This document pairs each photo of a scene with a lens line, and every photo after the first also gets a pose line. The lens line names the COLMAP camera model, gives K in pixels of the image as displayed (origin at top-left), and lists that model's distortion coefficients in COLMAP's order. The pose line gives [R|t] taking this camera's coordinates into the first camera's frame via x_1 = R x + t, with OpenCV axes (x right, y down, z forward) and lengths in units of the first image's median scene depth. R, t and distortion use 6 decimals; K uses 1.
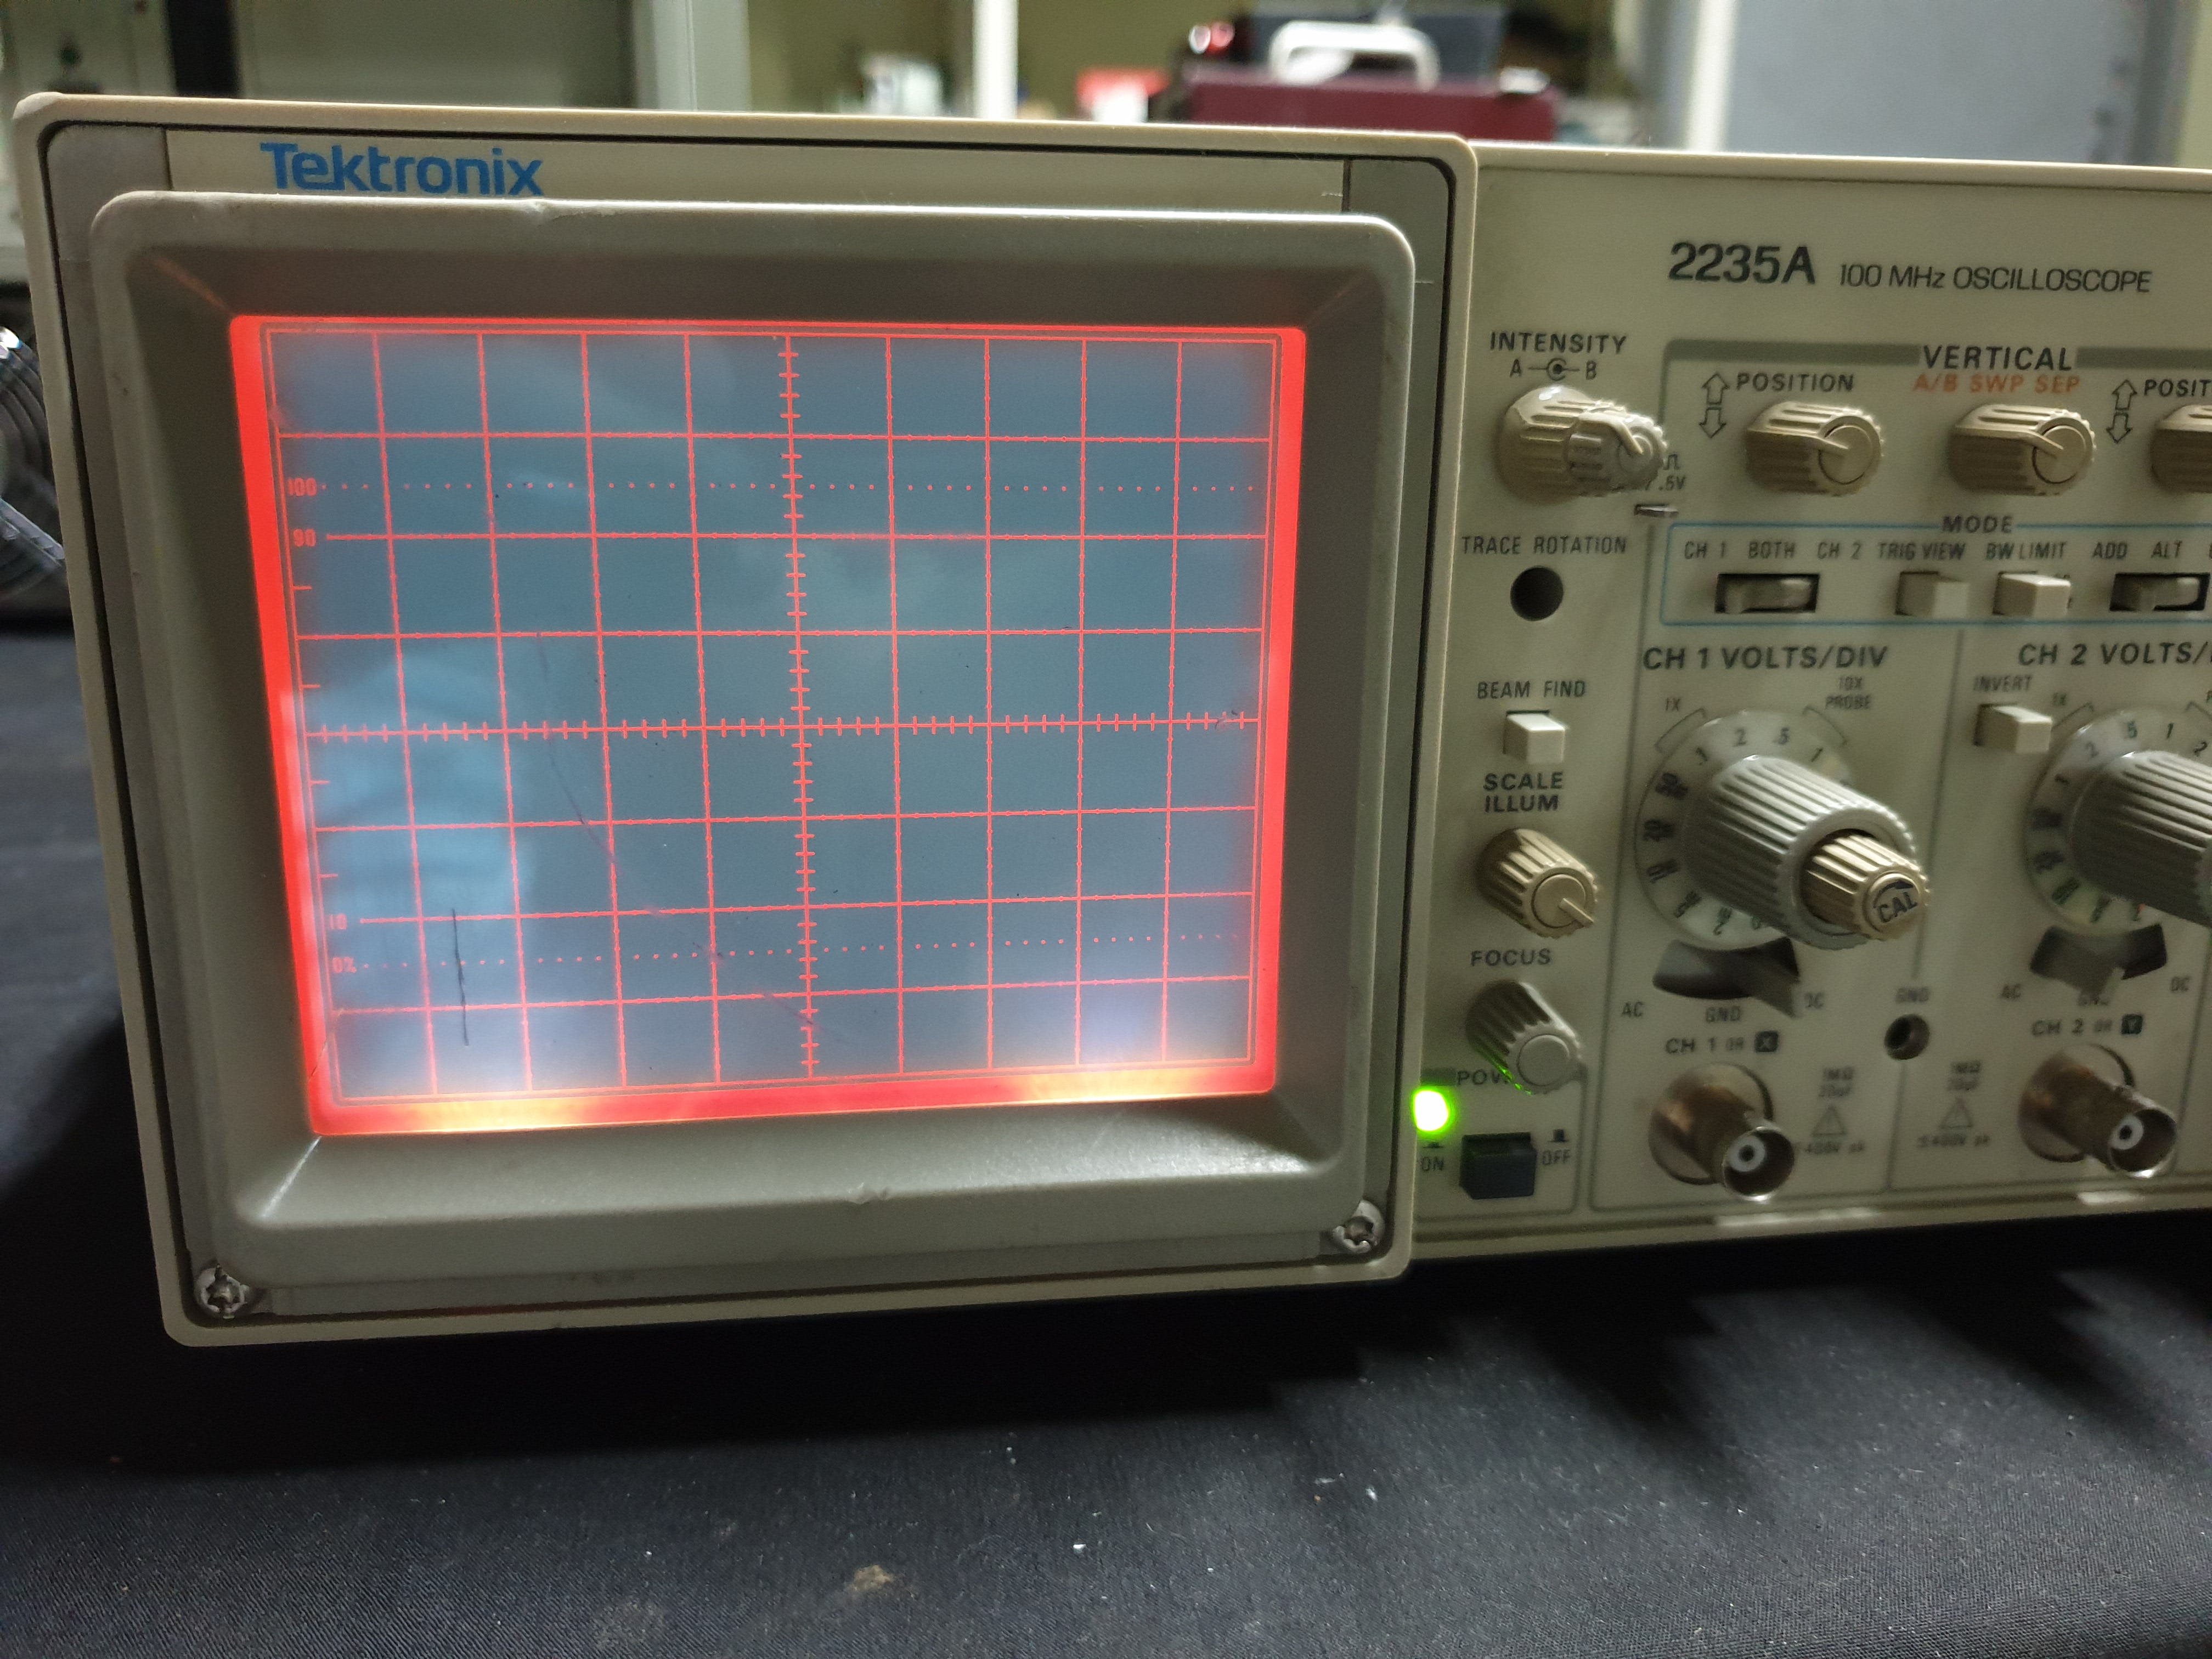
lens RADIAL K [[1789.5, 0, 1124.4], [0, 1789.5, 830.2], [0, 0, 1]] dist [-0.018331, 0.019547]
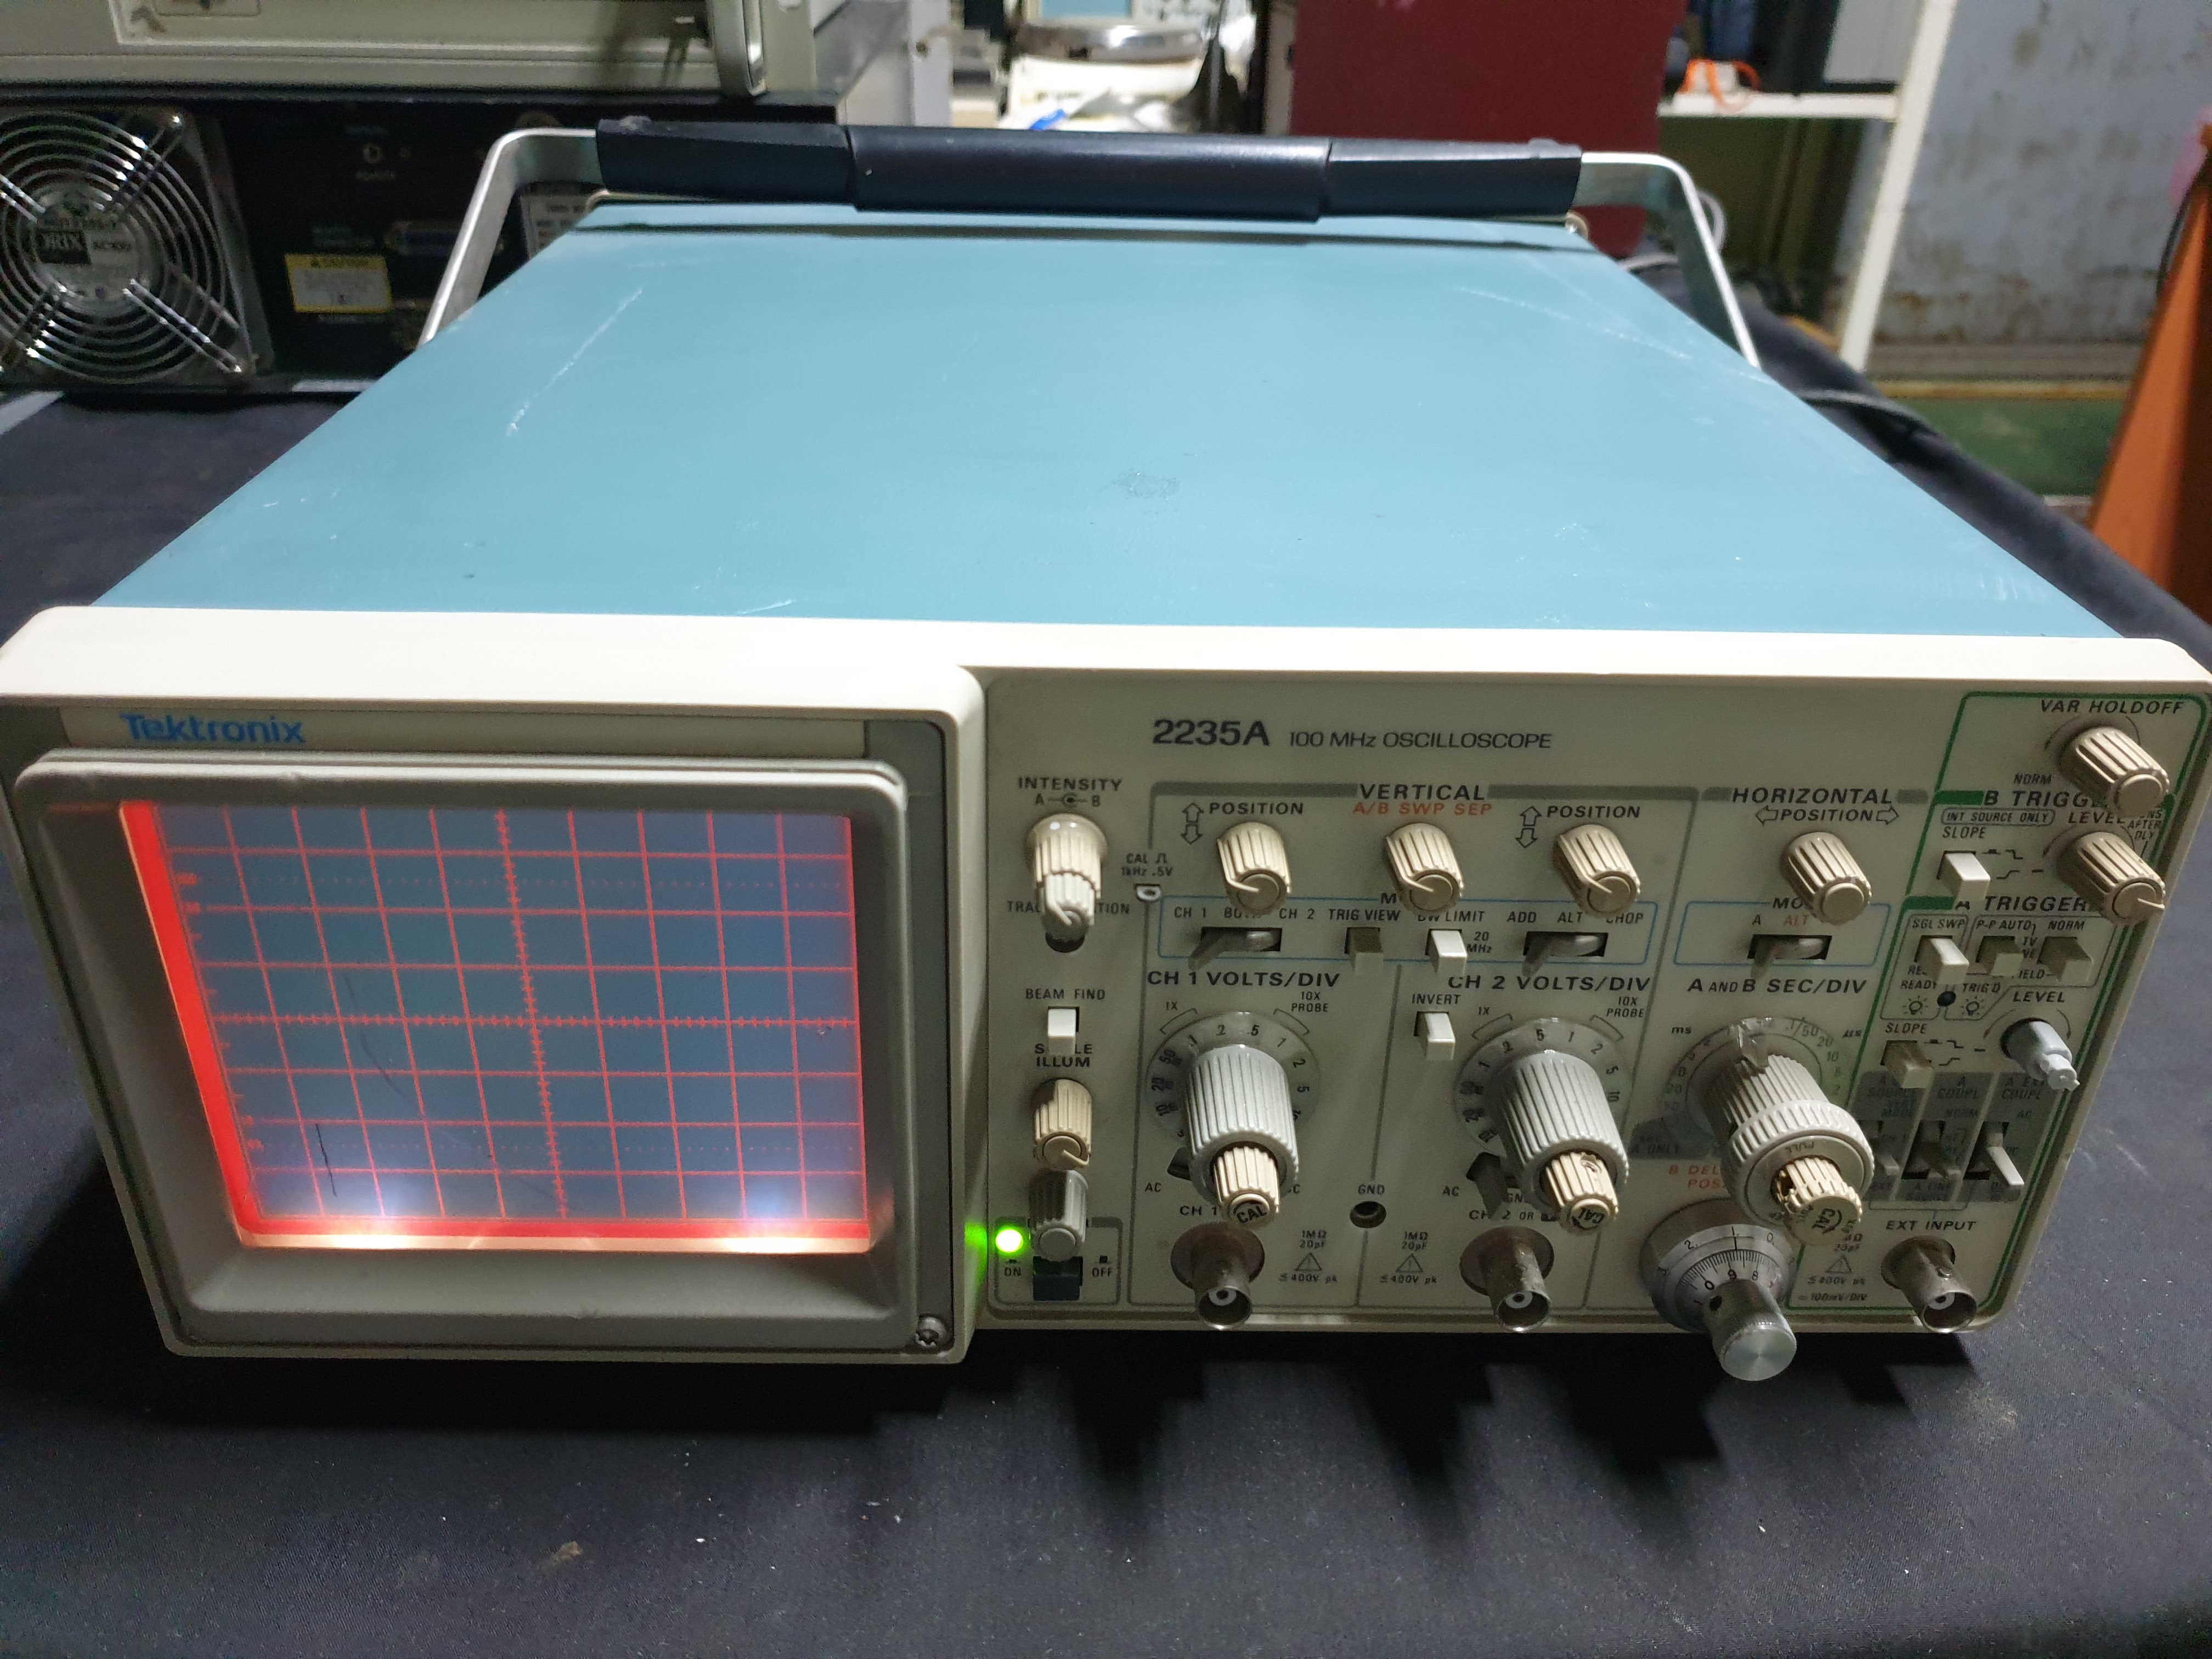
lens RADIAL K [[1789.5, 0, 1108.3], [0, 1789.5, 843.0], [0, 0, 1]] dist [-0.018331, 0.019547]
pose [[0.990348, 0.075959, -0.115934, 0.418239], [-0.042088, 0.961768, 0.270614, -0.575277], [0.132057, -0.263122, 0.955682, -0.289926]]
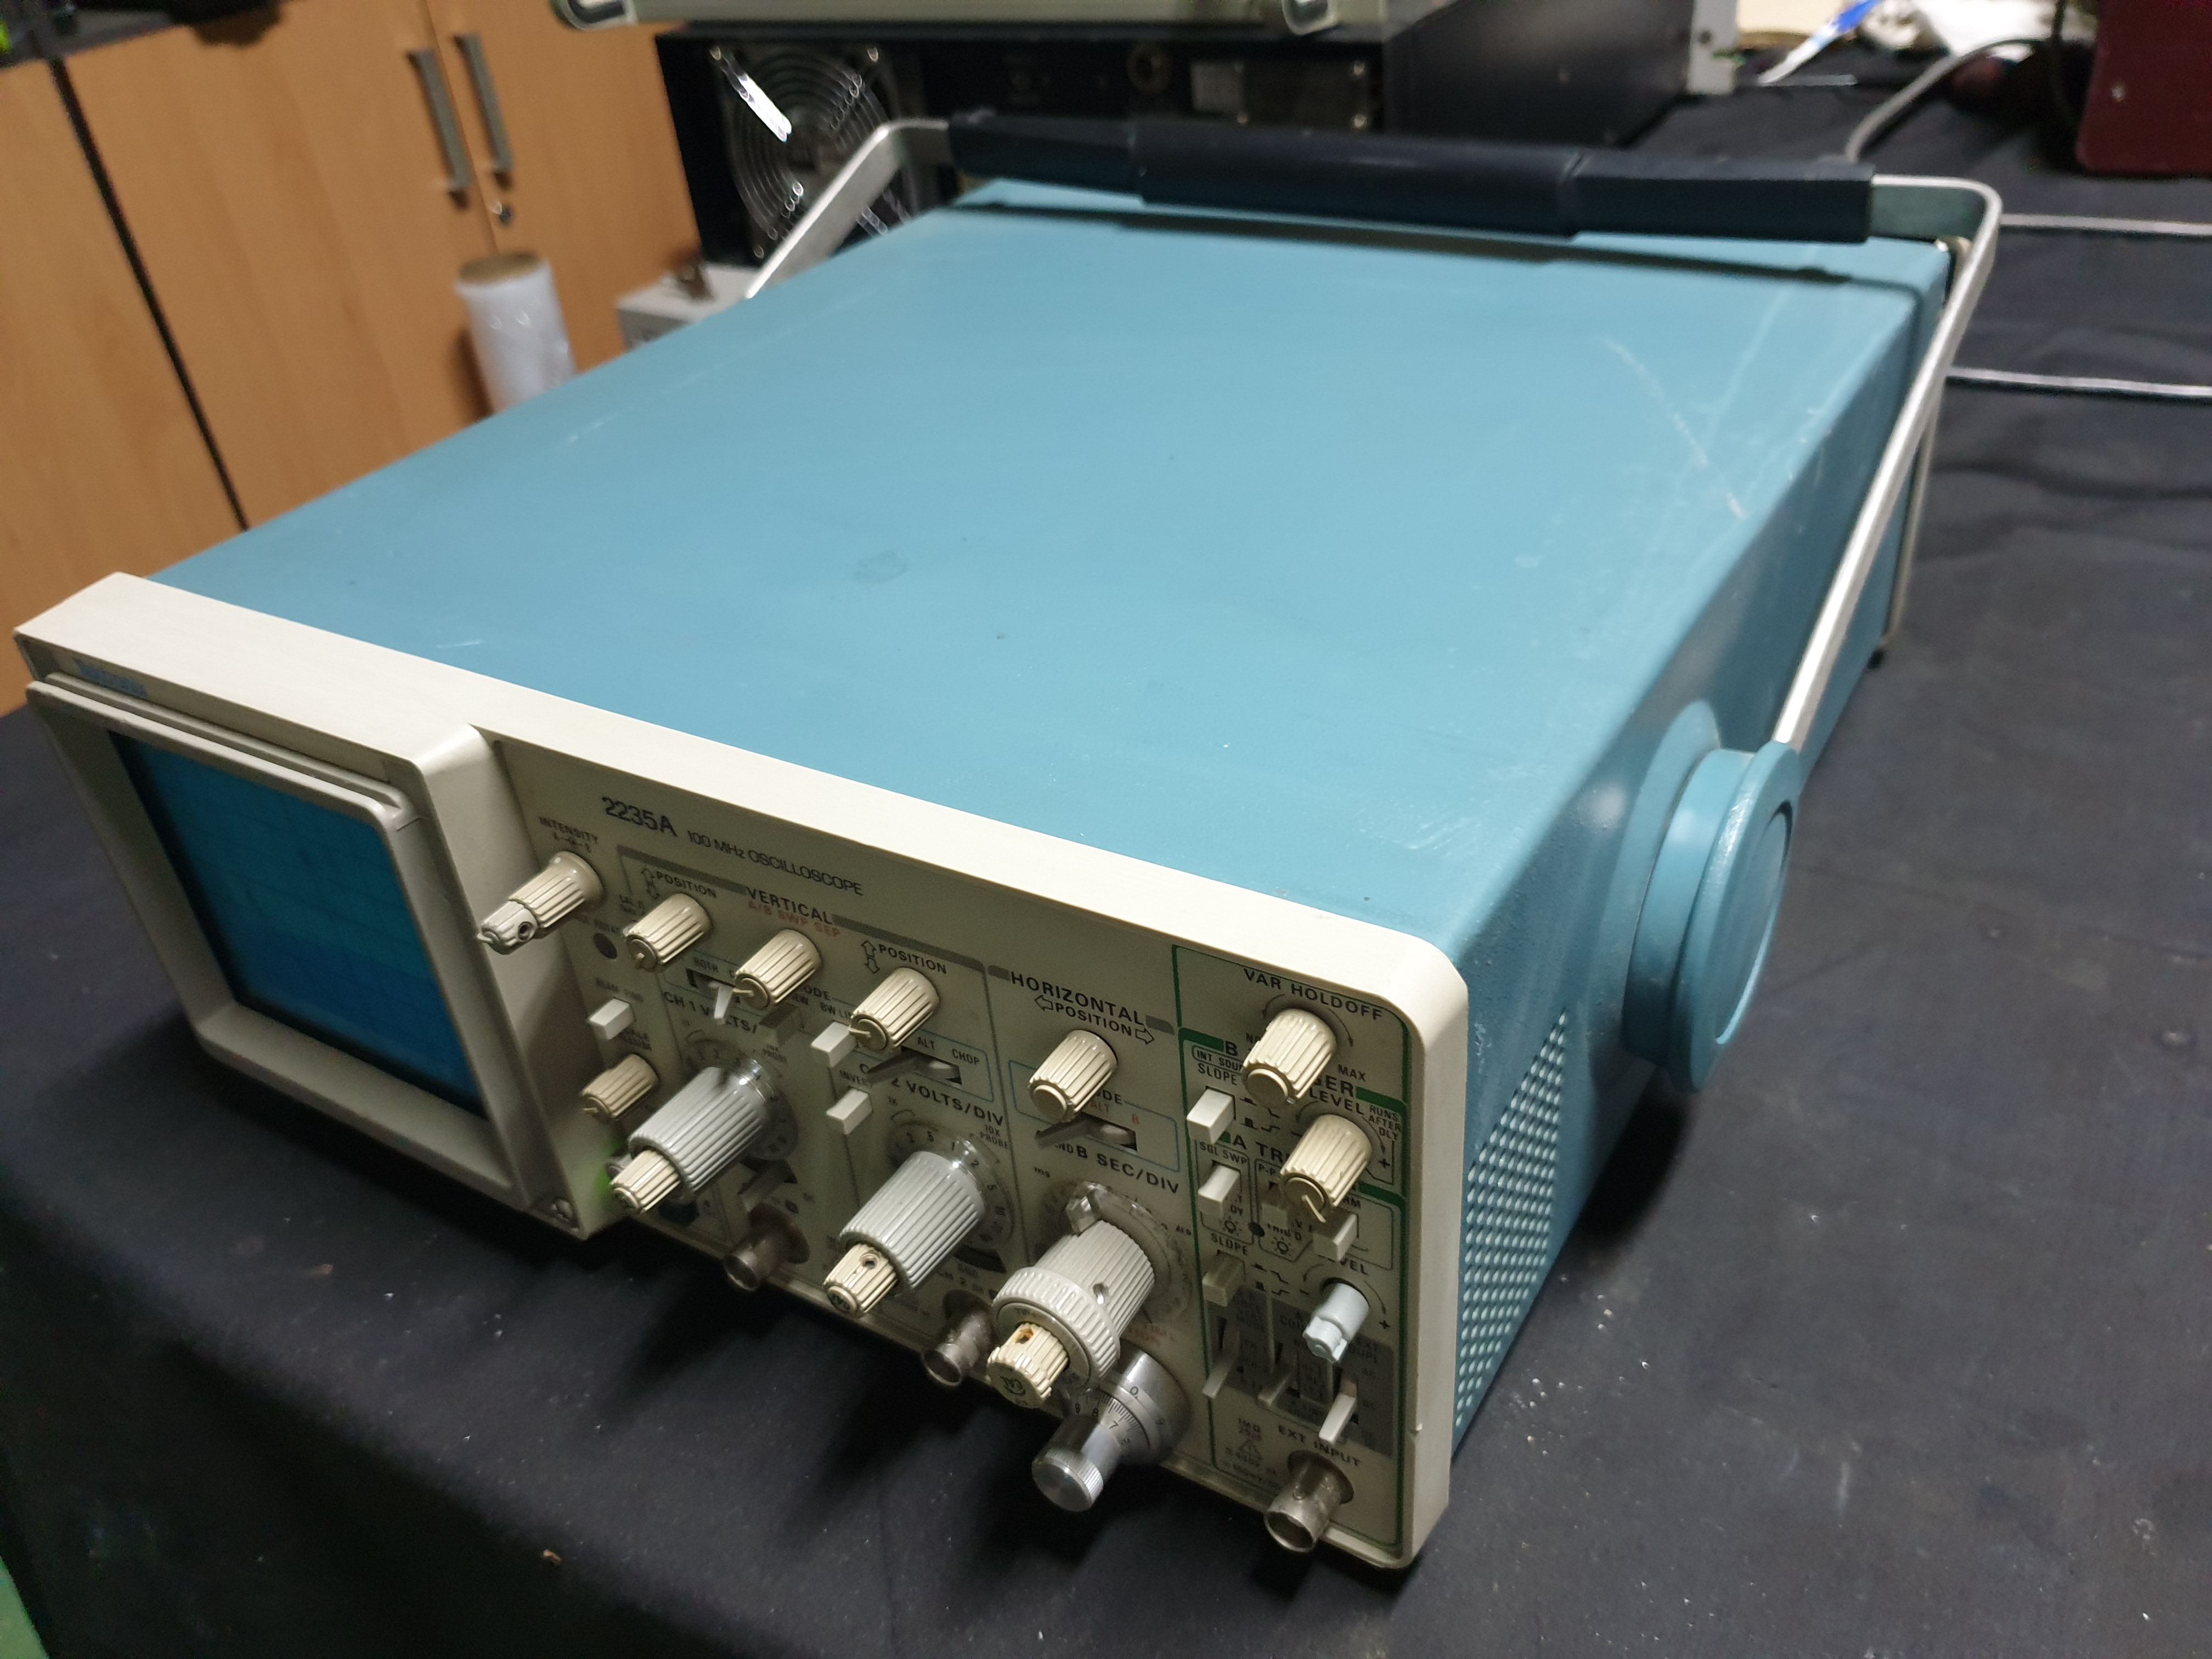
lens RADIAL K [[1789.5, 0, 1122.8], [0, 1789.5, 832.4], [0, 0, 1]] dist [-0.018331, 0.019547]
pose [[0.758033, 0.296358, -0.580997, 1.566622], [-0.060496, 0.918913, 0.389794, -0.928205], [0.649404, -0.260328, 0.714495, 0.124222]]
